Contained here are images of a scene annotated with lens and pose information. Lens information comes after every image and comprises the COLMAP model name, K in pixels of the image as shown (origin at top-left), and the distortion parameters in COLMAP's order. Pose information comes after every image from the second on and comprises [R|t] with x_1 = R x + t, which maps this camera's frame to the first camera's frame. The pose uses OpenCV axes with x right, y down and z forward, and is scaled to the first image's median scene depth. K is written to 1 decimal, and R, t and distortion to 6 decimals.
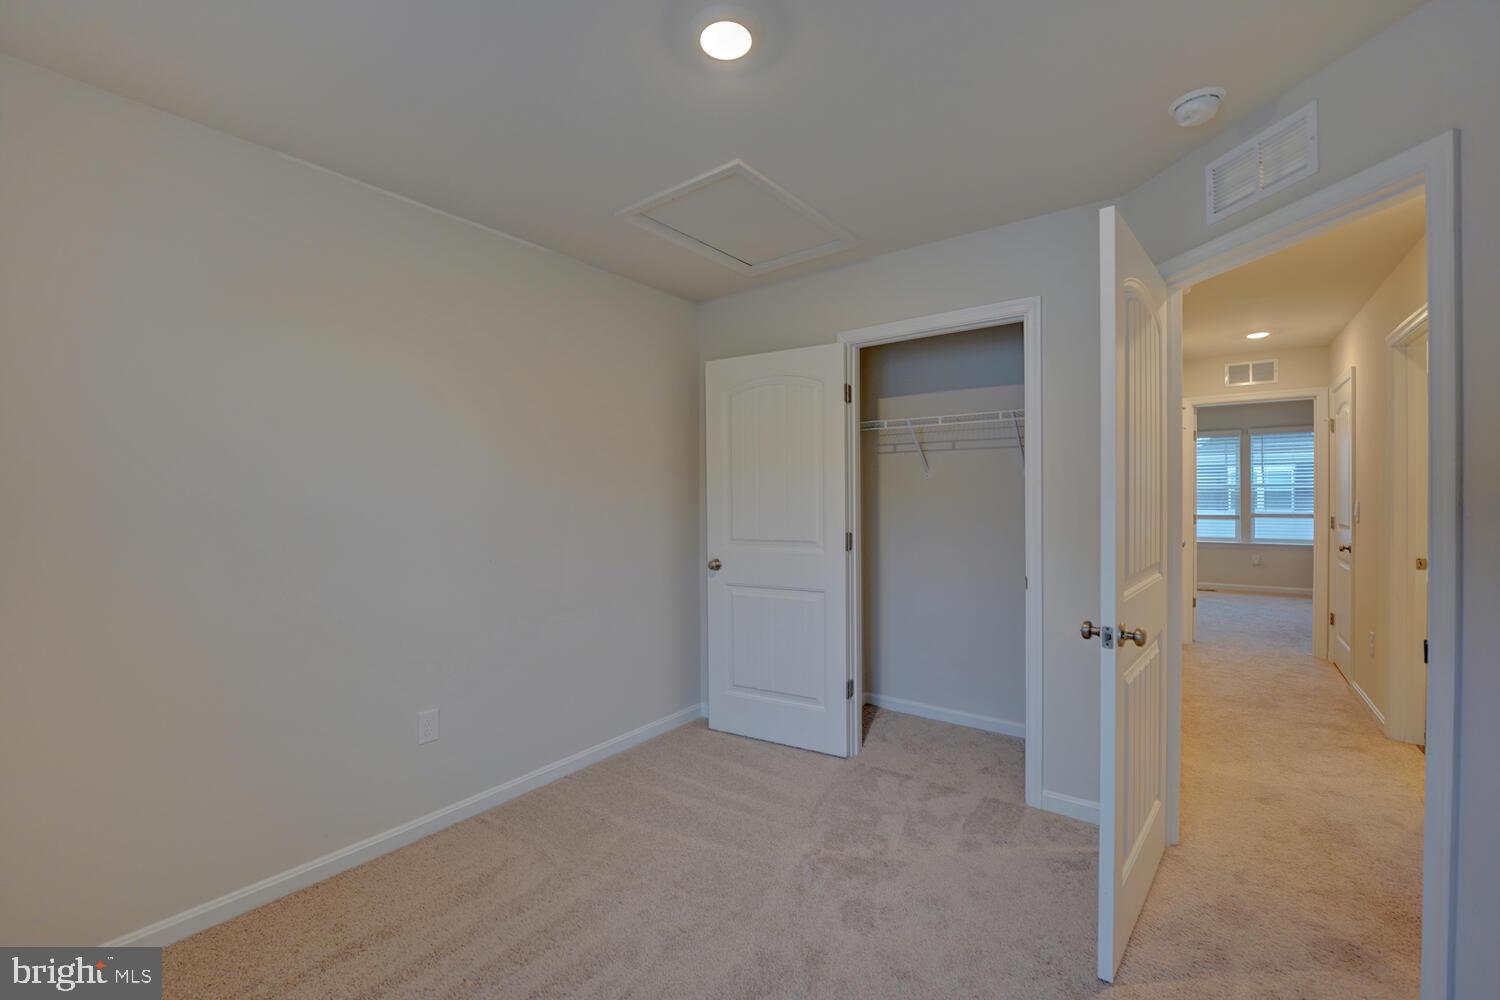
lens RADIAL K [[616.3, 0, 746.4], [0, 616.3, 497.3], [0, 0, 1]] dist [-0.025173, 0.000148]
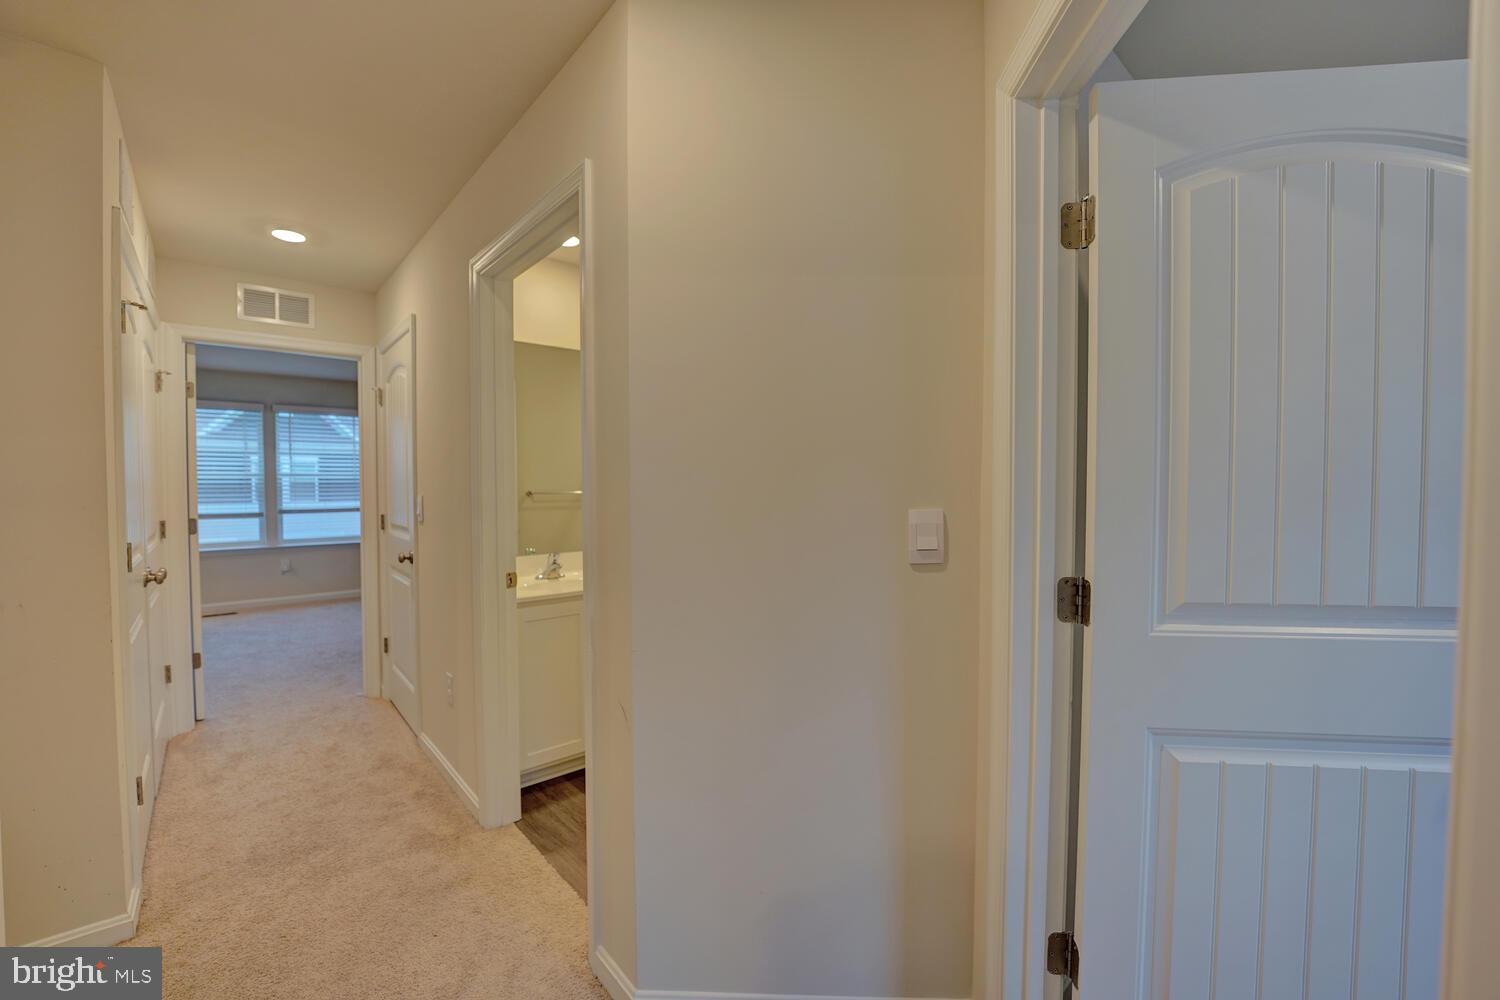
lens RADIAL K [[616.3, 0, 746.4], [0, 616.3, 497.3], [0, 0, 1]] dist [-0.025173, 0.000148]
pose [[0.214767, -0.021046, 0.976438, 0.287587], [0.006158, 0.999777, 0.020194, -0.002703], [-0.976646, 0.001676, 0.214849, 0.350231]]
